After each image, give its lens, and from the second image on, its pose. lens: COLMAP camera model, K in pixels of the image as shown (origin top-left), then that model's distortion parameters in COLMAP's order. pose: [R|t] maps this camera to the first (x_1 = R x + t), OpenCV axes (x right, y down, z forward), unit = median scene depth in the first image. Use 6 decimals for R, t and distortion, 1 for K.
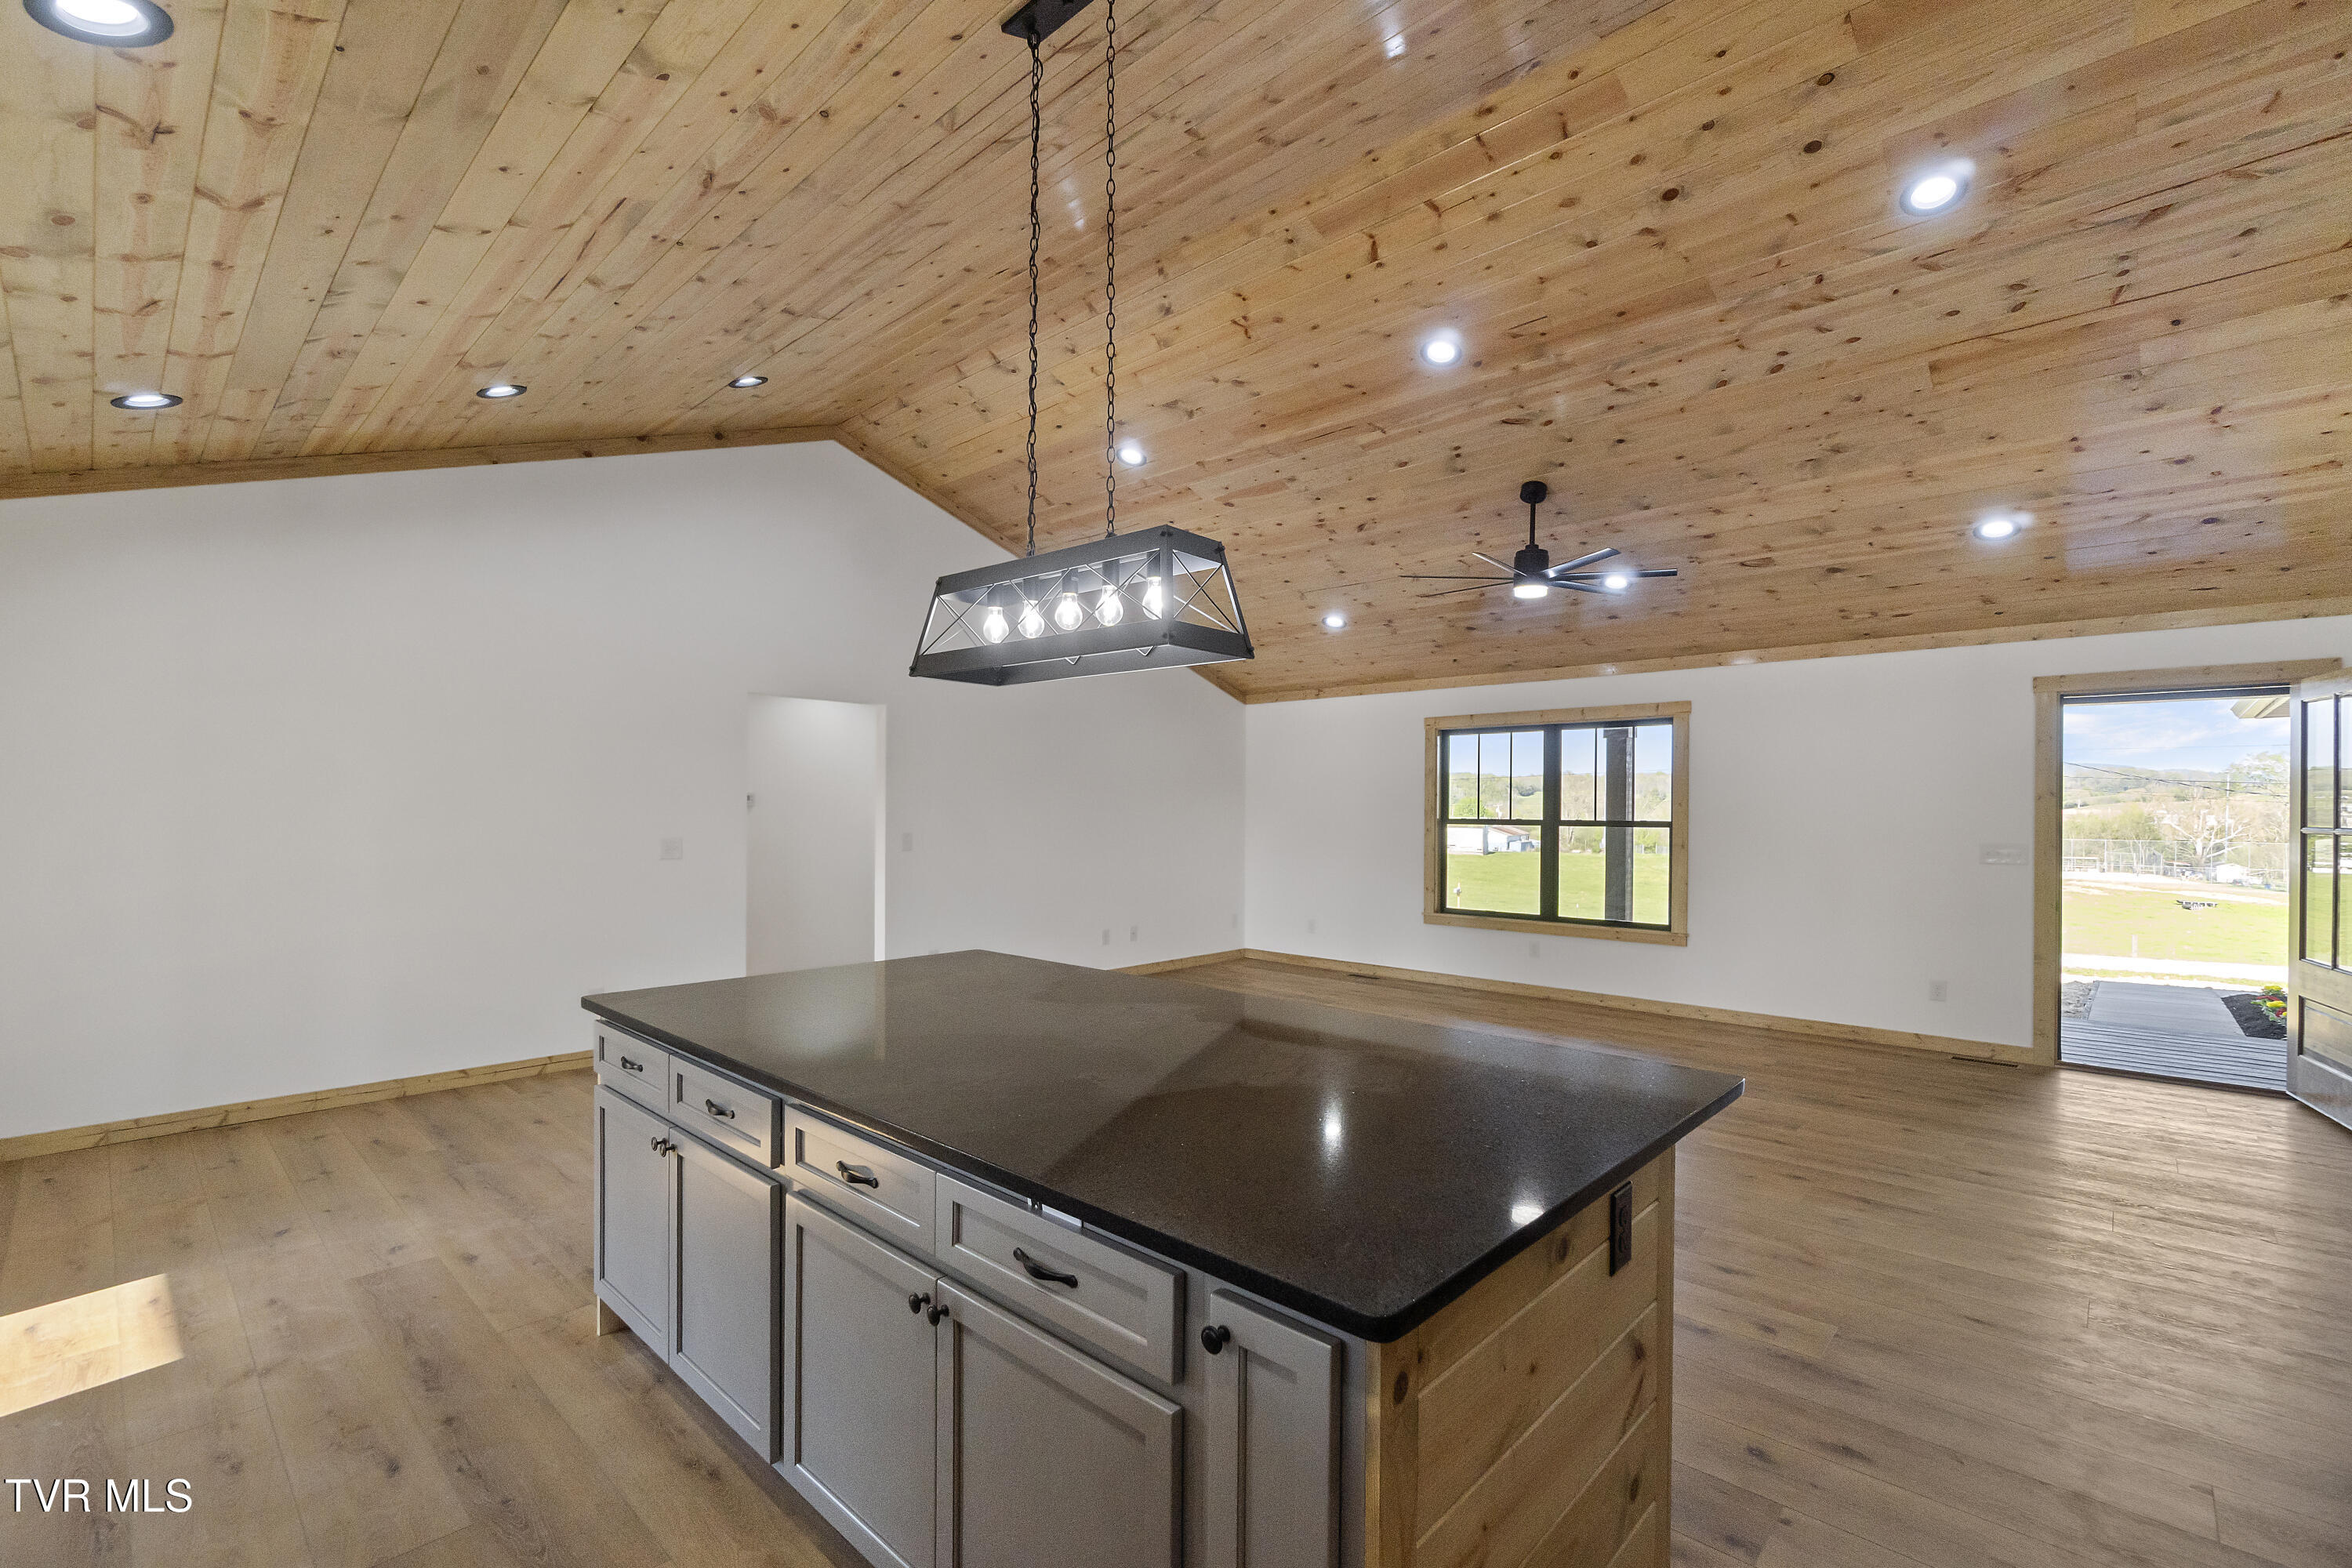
lens RADIAL K [[1023.1, 0, 1178.8], [0, 1023.1, 806.4], [0, 0, 1]] dist [-0.001781, 0.000591]
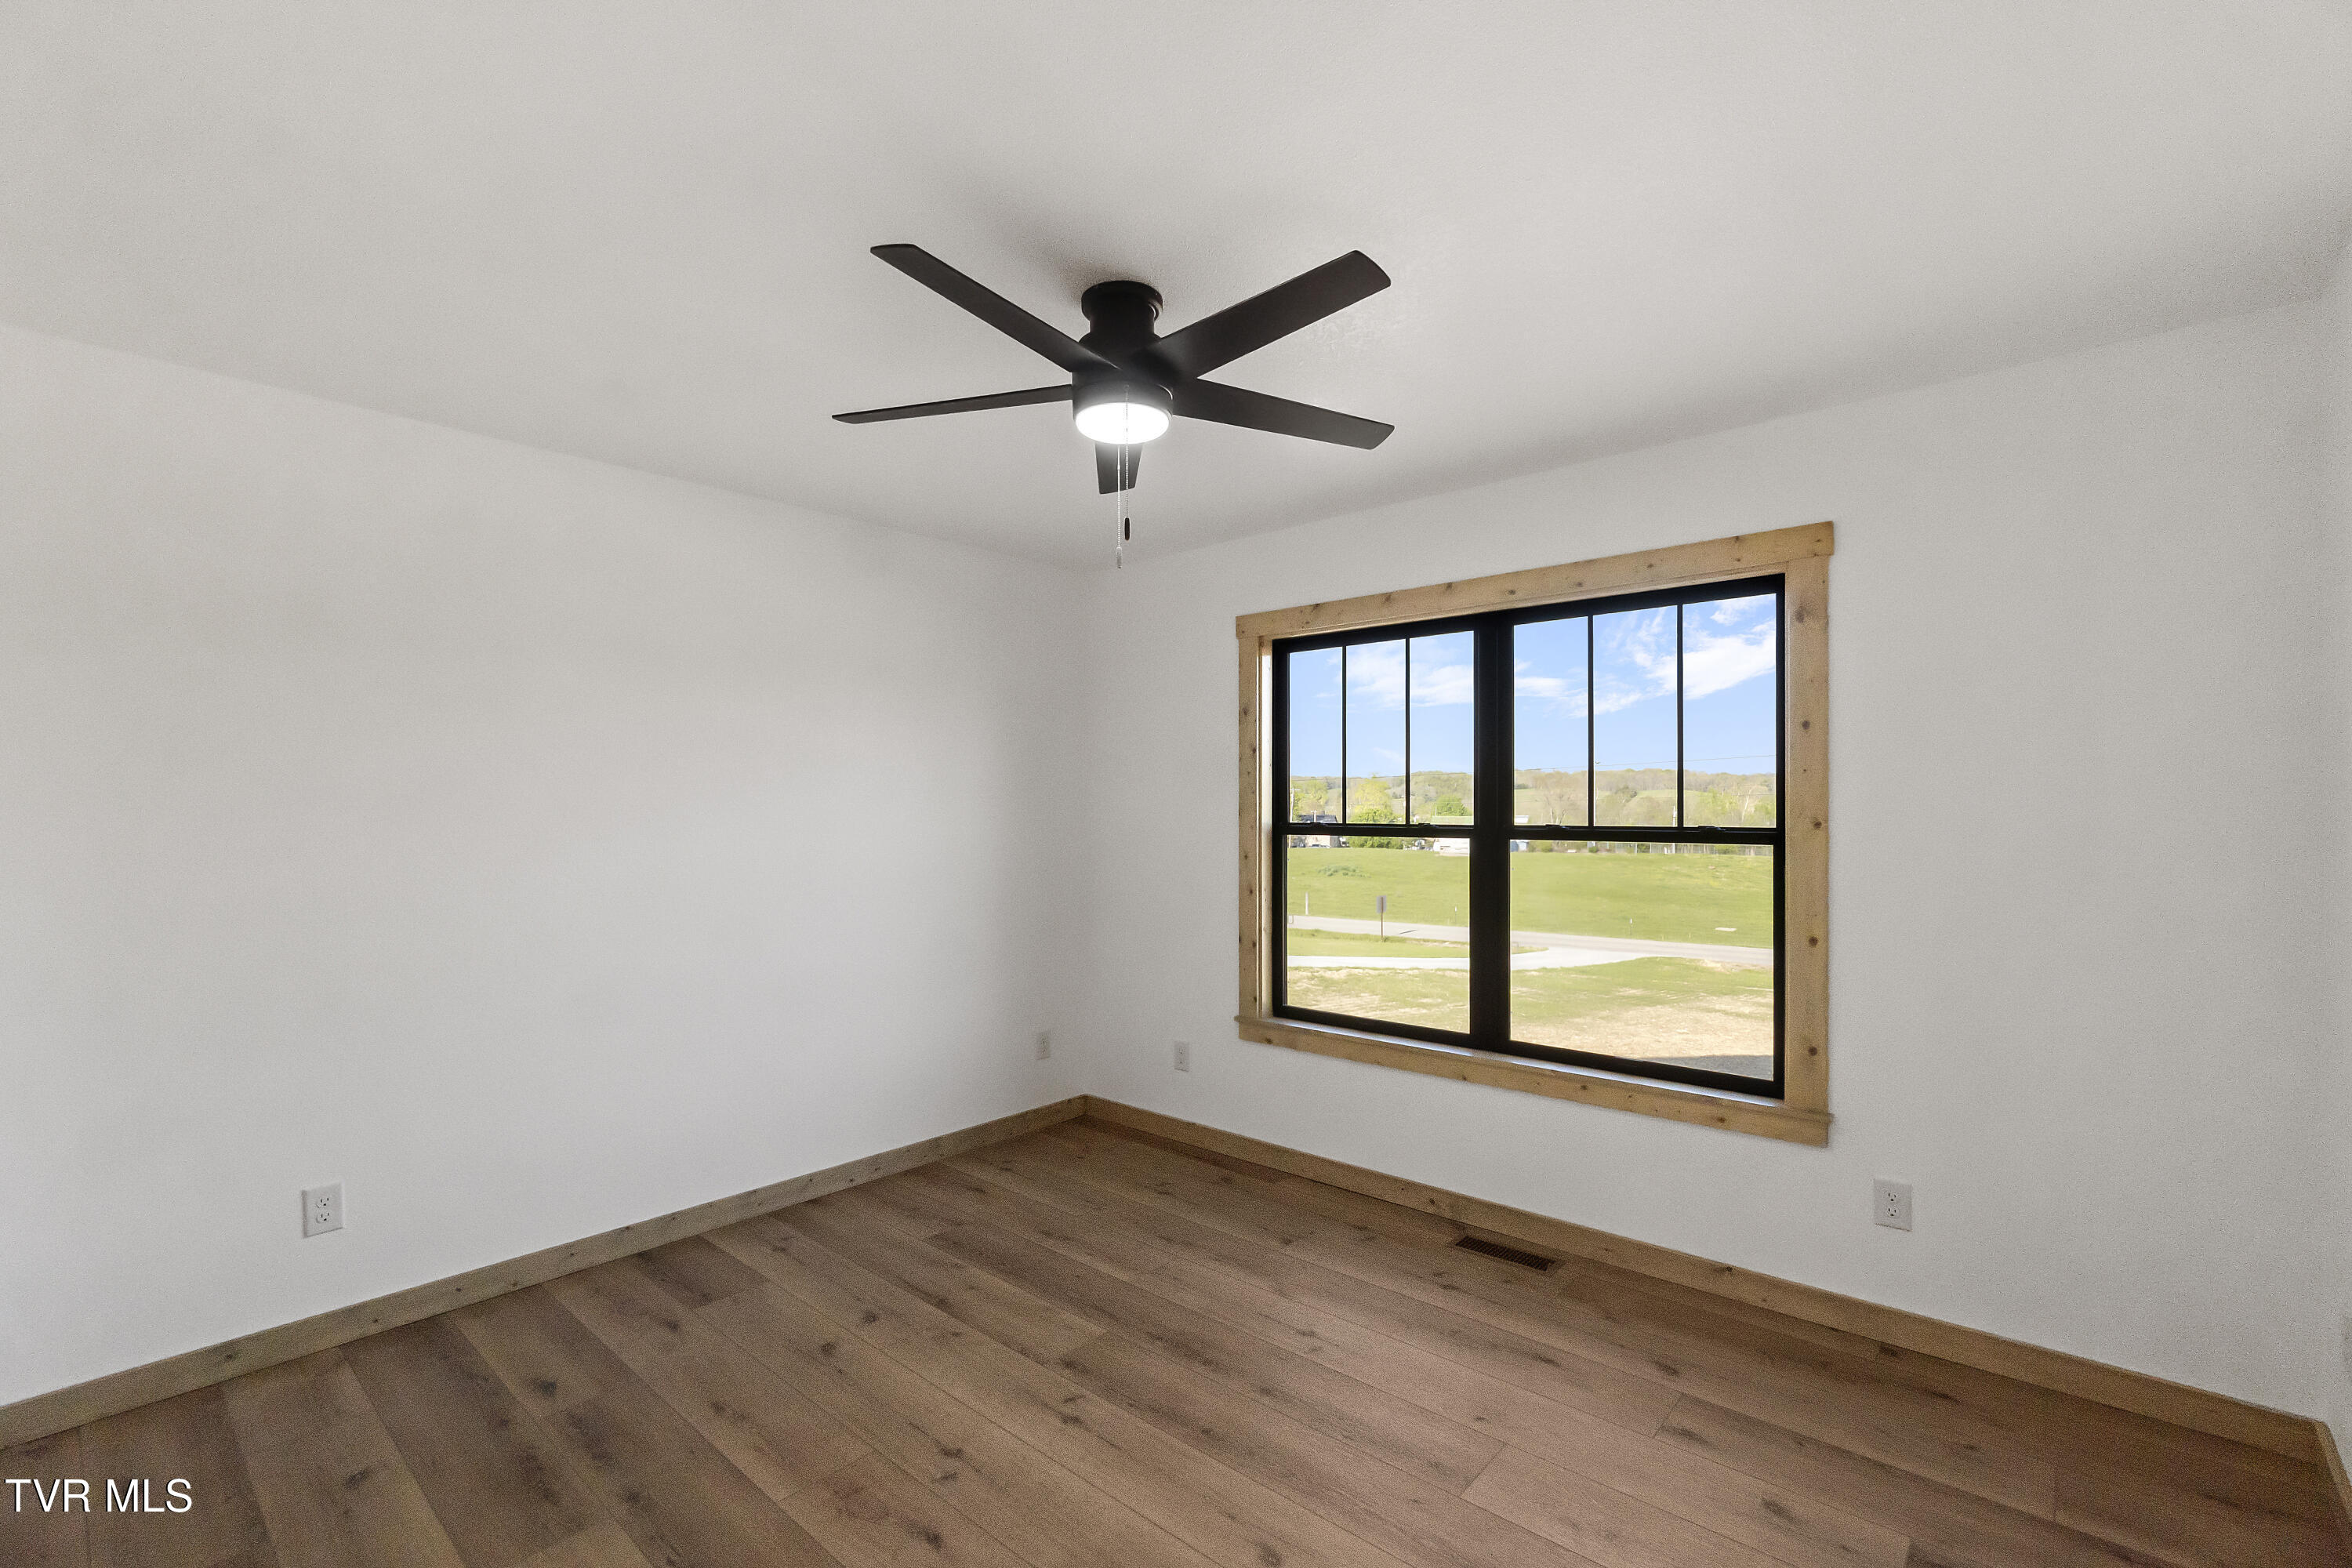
lens RADIAL K [[1023.1, 0, 1178.8], [0, 1023.1, 806.4], [0, 0, 1]] dist [-0.001781, 0.000591]
pose [[0.998750, 0.000428, 0.049983, 0.281035], [-0.000144, 0.999984, -0.005675, 0.010086], [-0.049984, 0.005660, 0.998734, 0.766238]]
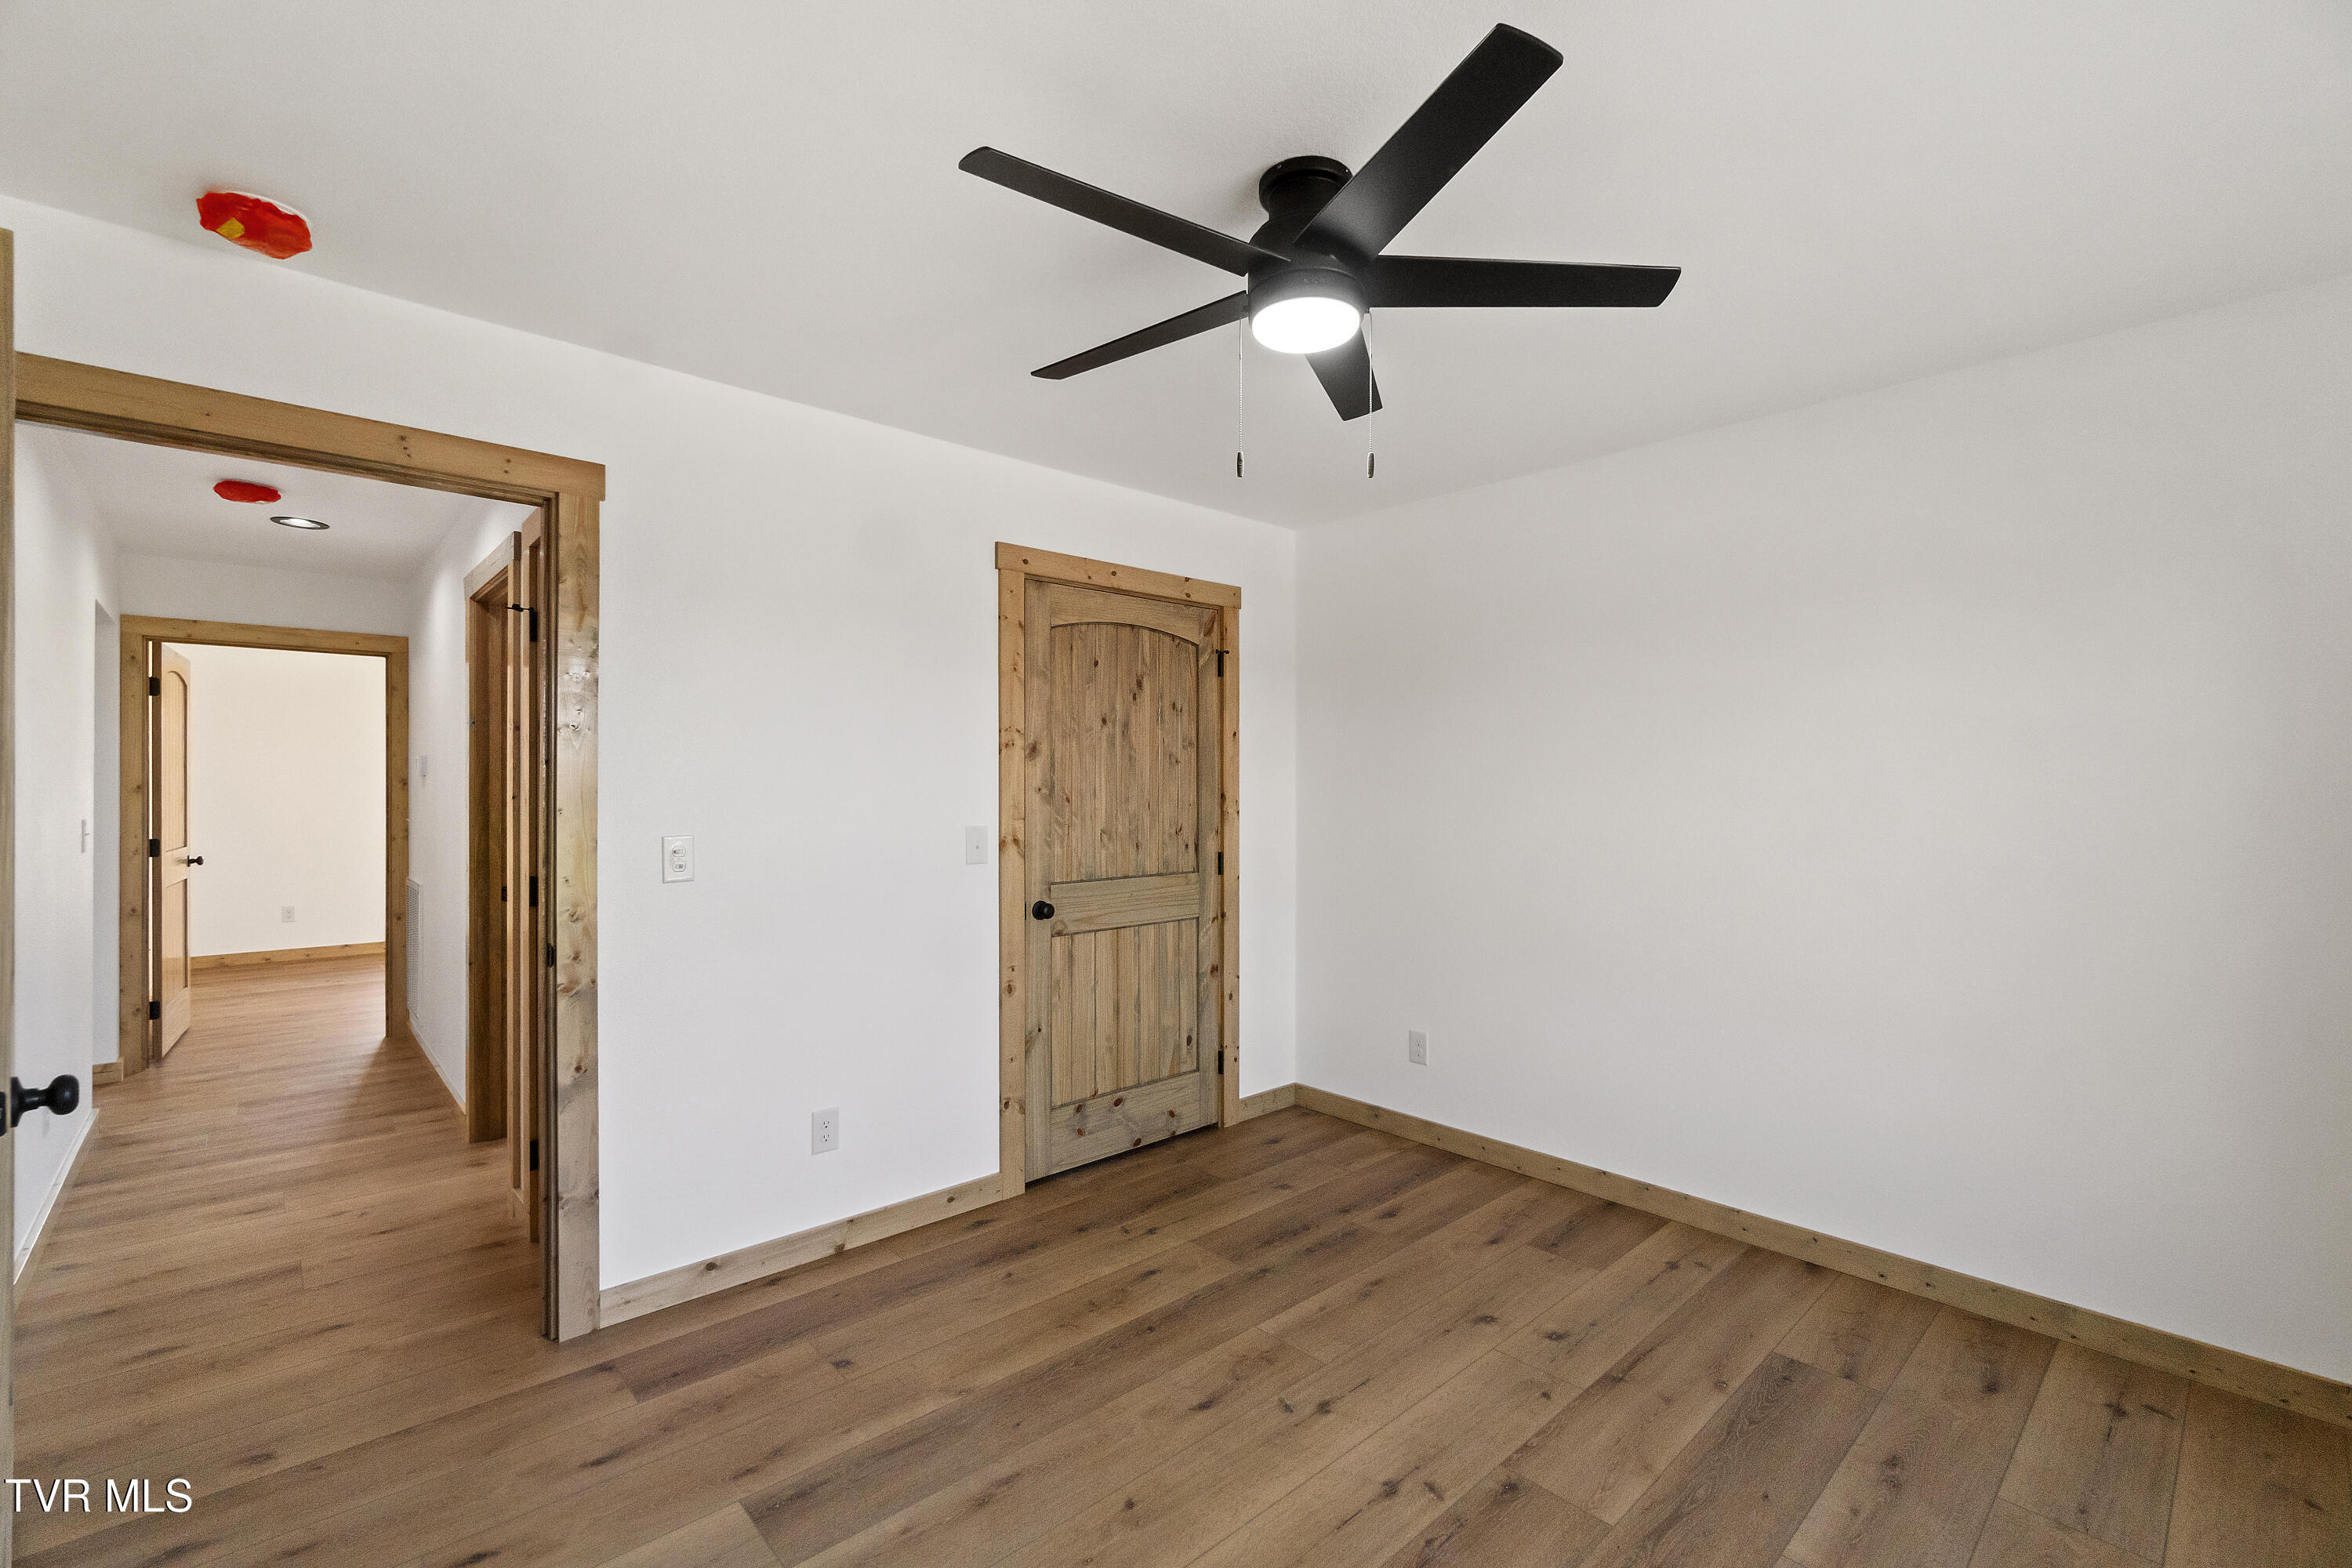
lens RADIAL K [[1030.1, 0, 1180.3], [0, 1030.1, 768.4], [0, 0, 1]] dist [-0.002506, 0.000286]
pose [[-0.064618, -0.013874, -0.997814, 0.570044], [-0.003743, 0.999900, -0.013660, 0.012324], [0.997903, 0.002852, -0.064663, 1.078286]]
